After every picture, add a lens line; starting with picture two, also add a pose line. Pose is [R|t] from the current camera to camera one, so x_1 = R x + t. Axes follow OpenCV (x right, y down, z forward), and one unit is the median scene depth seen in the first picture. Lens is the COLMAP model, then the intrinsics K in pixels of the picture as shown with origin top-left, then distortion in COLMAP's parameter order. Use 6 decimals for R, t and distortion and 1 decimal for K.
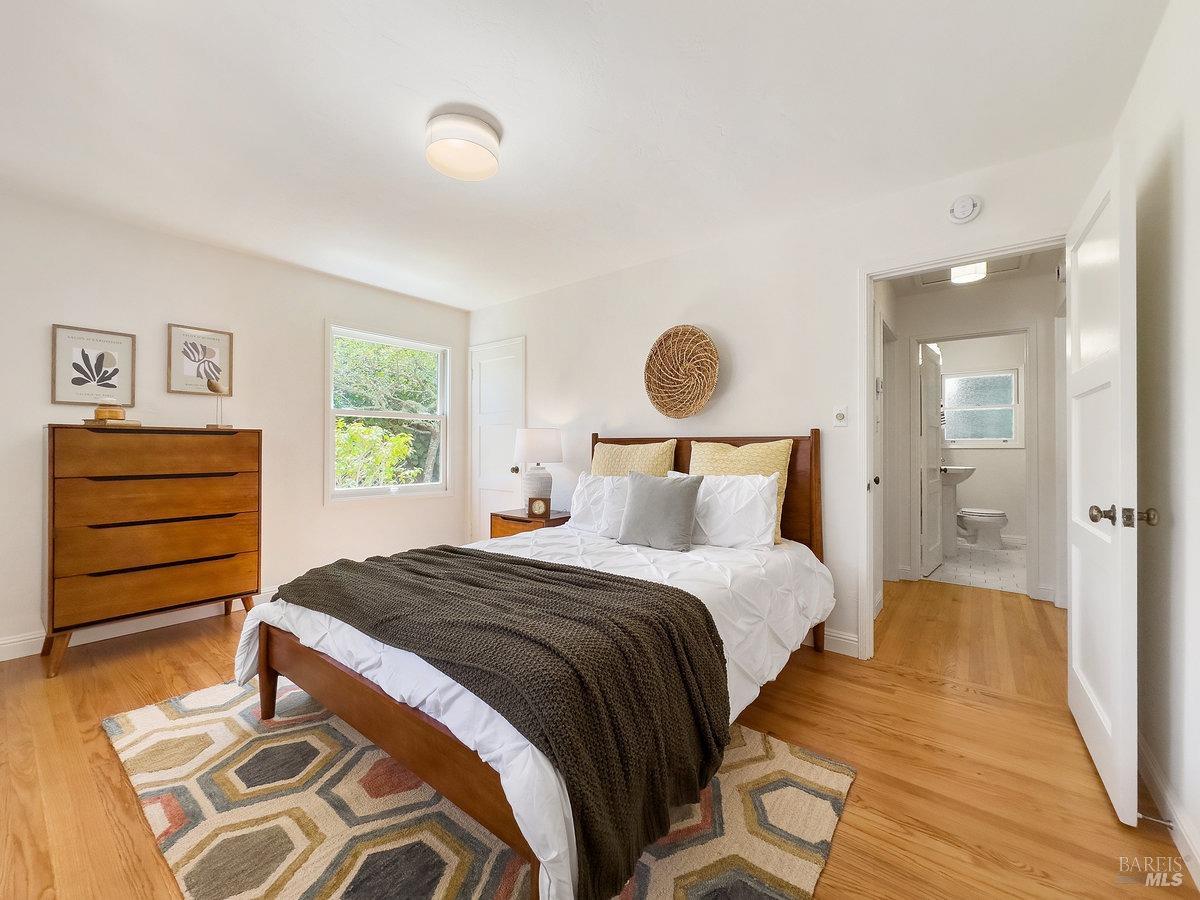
lens RADIAL K [[481.4, 0, 599.7], [0, 481.4, 446.3], [0, 0, 1]] dist [-0.002381, 0.000174]
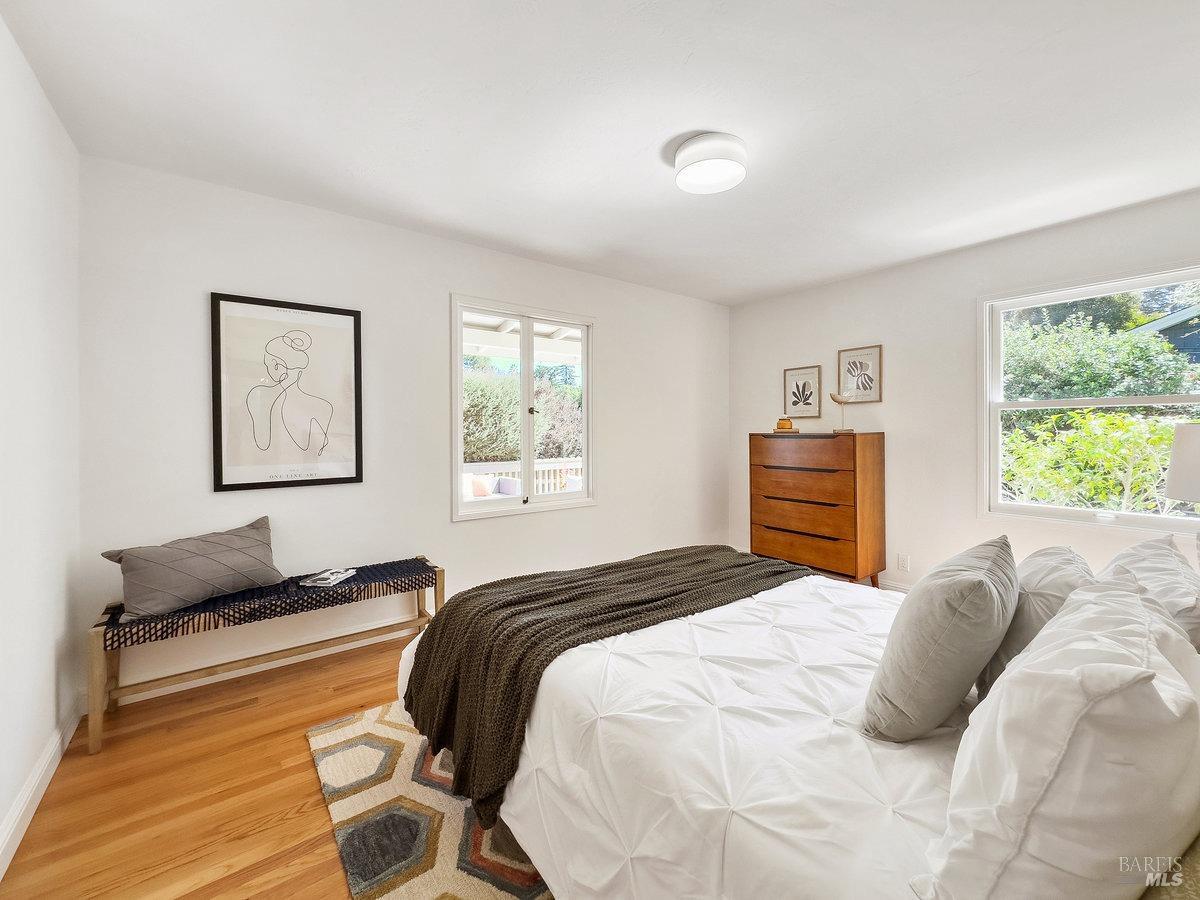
lens RADIAL K [[481.4, 0, 597.6], [0, 481.4, 442.3], [0, 0, 1]] dist [-0.002381, 0.000174]
pose [[-0.258714, 0.018517, -0.965776, 0.553675], [0.005178, 0.999828, 0.017783, -0.038987], [0.965940, -0.000400, -0.258766, 0.759552]]
